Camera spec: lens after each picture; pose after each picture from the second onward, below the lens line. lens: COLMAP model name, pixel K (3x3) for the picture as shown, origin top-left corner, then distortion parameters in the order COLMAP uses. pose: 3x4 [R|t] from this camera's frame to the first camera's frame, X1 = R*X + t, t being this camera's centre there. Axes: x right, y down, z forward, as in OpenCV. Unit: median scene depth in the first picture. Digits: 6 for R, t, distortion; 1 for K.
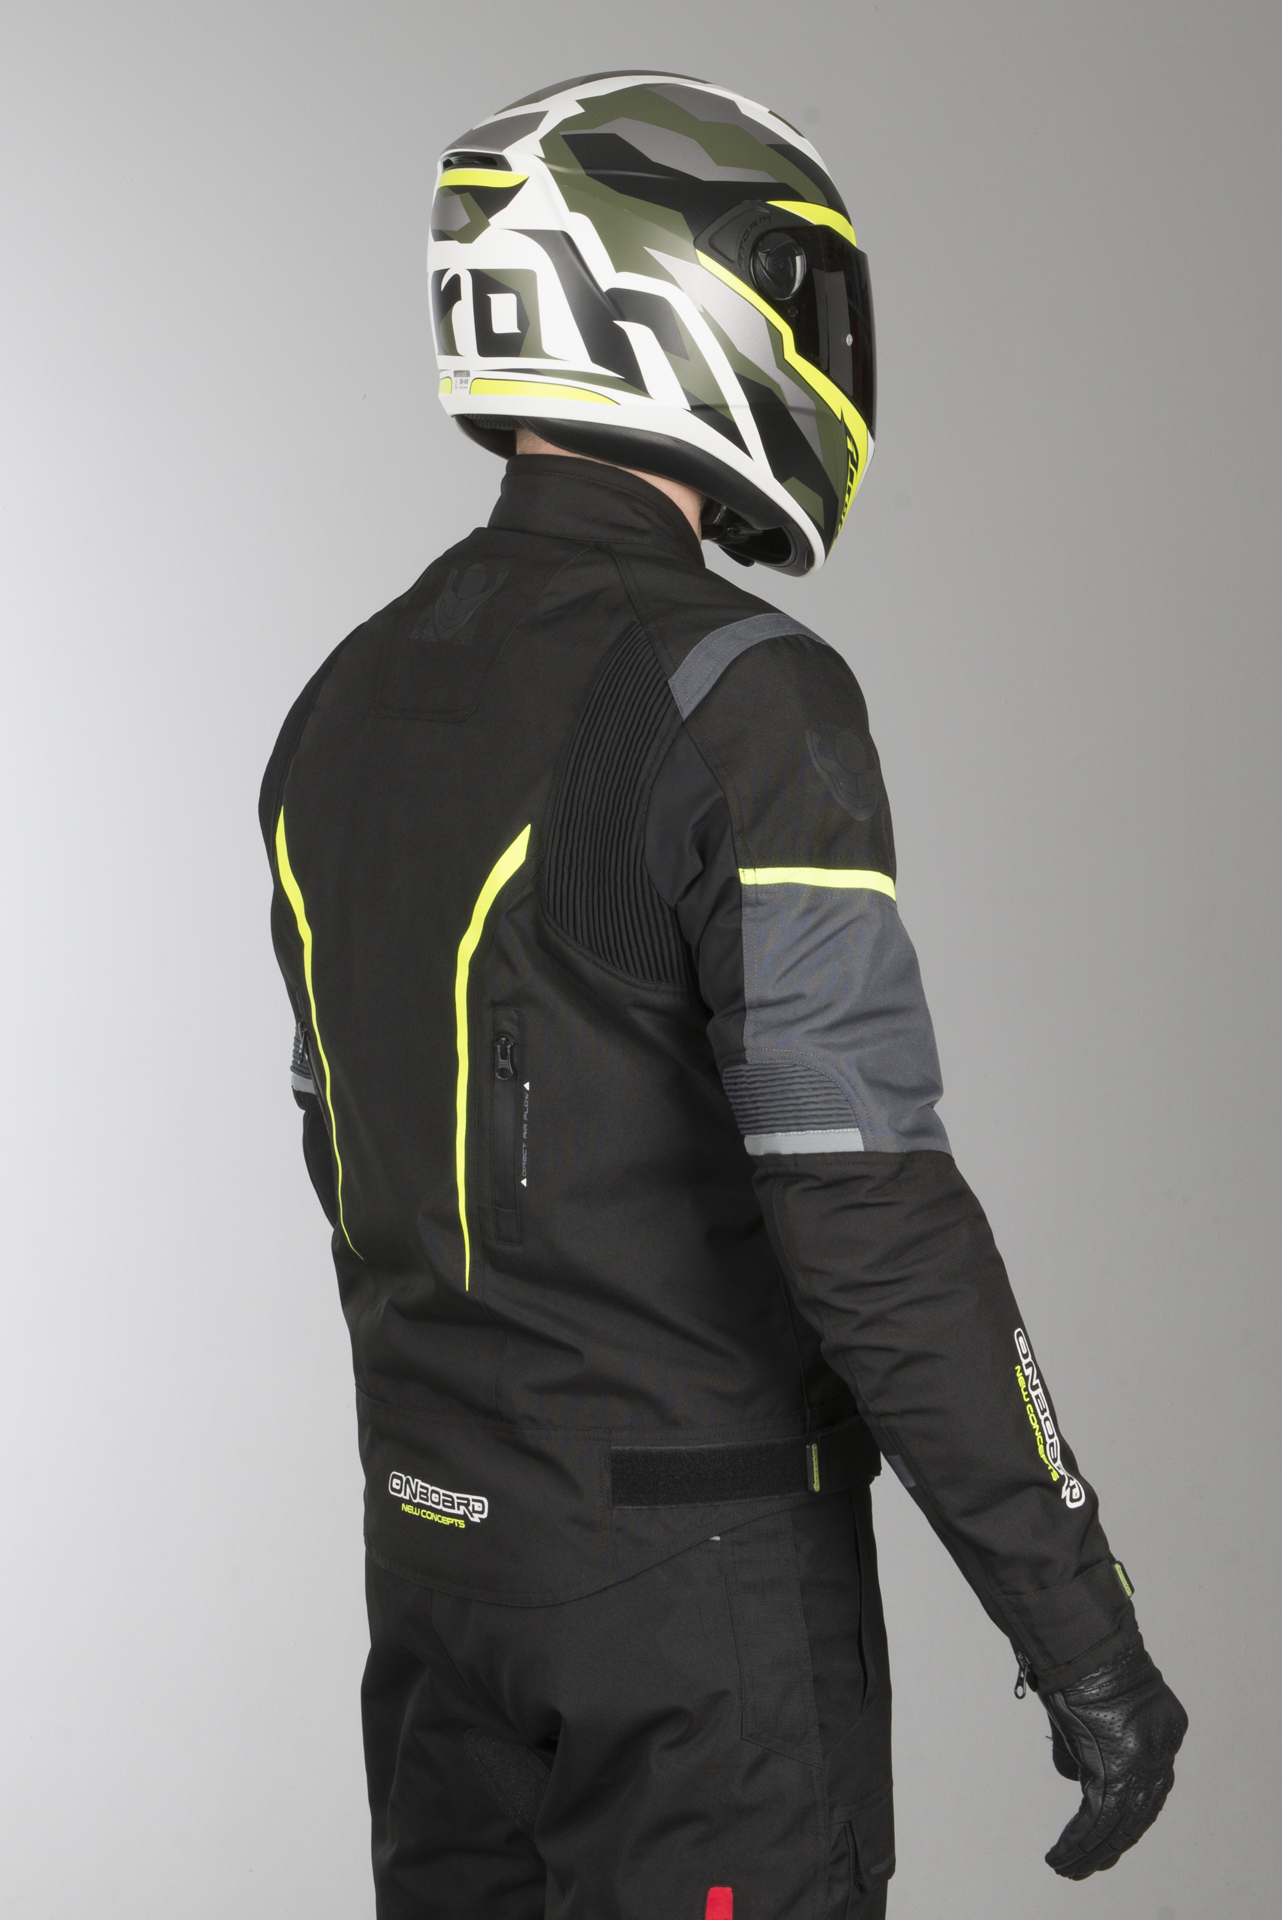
lens RADIAL K [[2662.6, 0, 641.0], [0, 2662.6, 960.0], [0, 0, 1]] dist [0.022635, 0.689349]
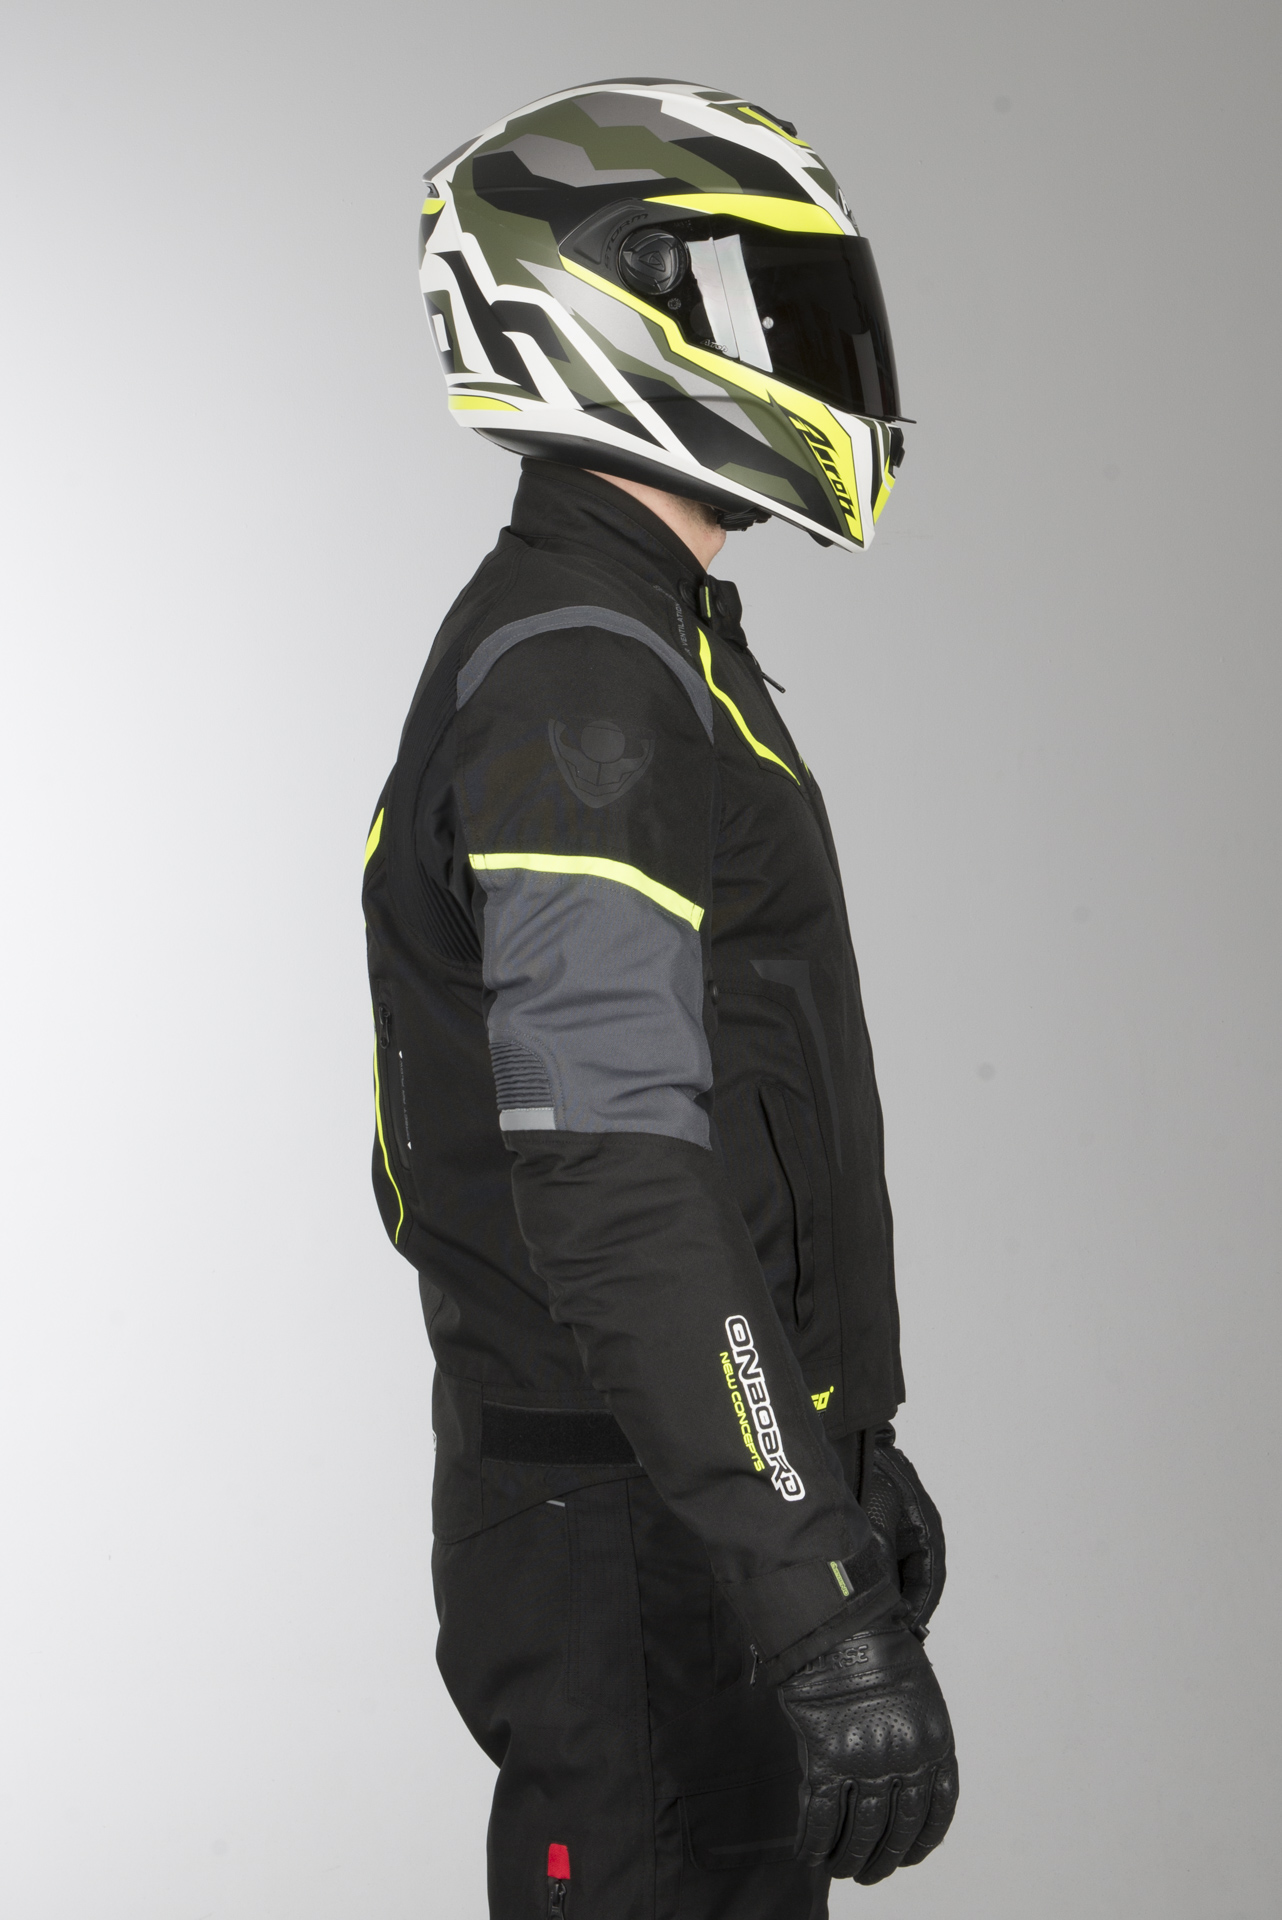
lens RADIAL K [[2662.6, 0, 641.0], [0, 2662.6, 960.0], [0, 0, 1]] dist [0.022635, 0.689349]
pose [[0.898374, 0.004443, -0.439209, 0.542819], [-0.004871, 0.999988, 0.000151, 0.006120], [0.439205, 0.002004, 0.898385, 0.094851]]
